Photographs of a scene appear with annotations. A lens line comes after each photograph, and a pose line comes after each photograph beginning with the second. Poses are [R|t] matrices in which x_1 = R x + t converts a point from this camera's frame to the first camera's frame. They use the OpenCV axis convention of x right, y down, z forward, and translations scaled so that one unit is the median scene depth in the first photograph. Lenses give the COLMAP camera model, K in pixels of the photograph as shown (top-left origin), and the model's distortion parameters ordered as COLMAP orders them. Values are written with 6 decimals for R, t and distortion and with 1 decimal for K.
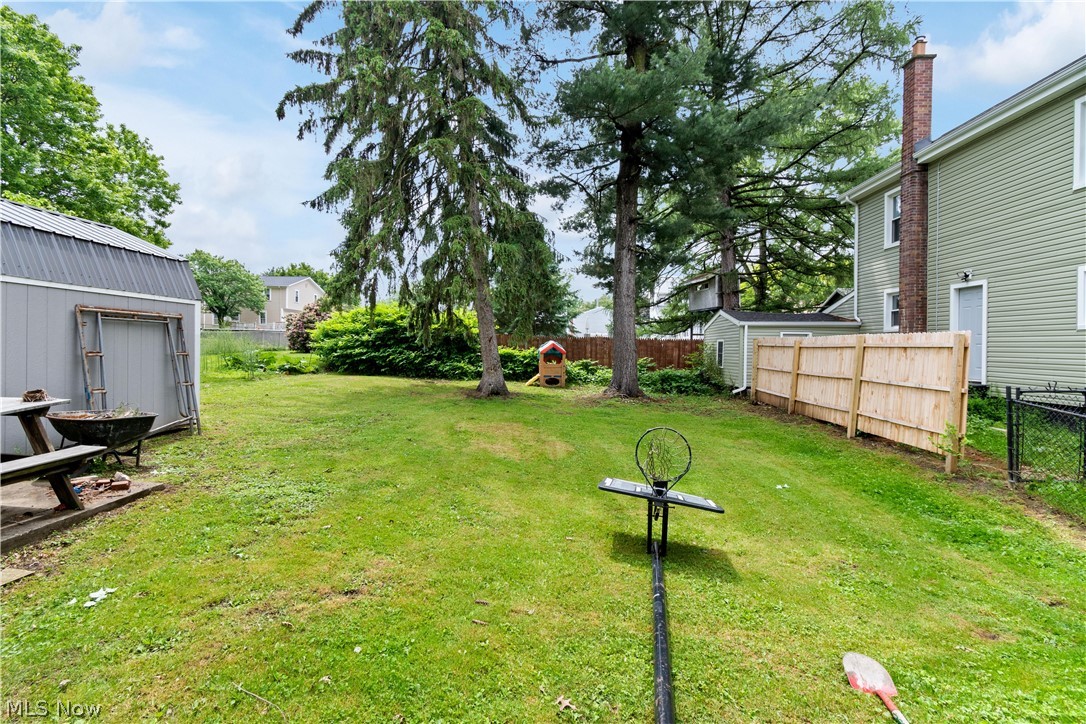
lens RADIAL K [[473.2, 0, 542.8], [0, 473.2, 326.6], [0, 0, 1]] dist [-0.000835, -0.000394]
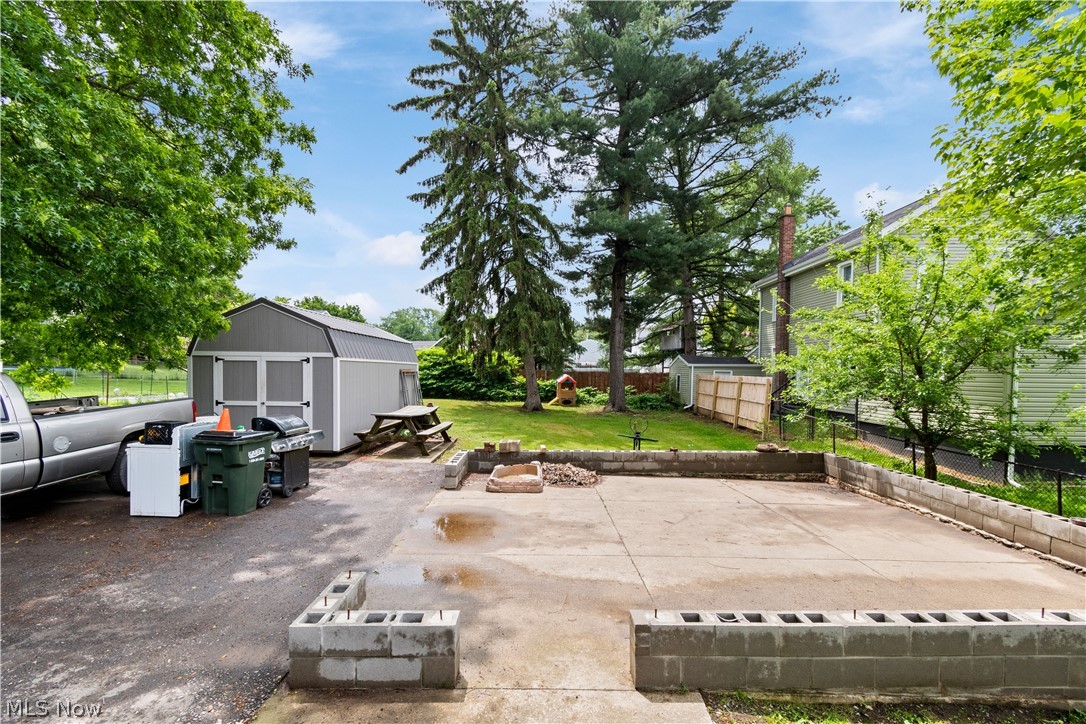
lens RADIAL K [[482.5, 0, 543.5], [0, 482.5, 359.2], [0, 0, 1]] dist [0.001422, -0.001309]
pose [[0.999082, -0.001351, 0.042809, -0.116961], [0.000467, 0.999786, 0.020659, -0.048941], [-0.042828, -0.020621, 0.998870, -0.494130]]
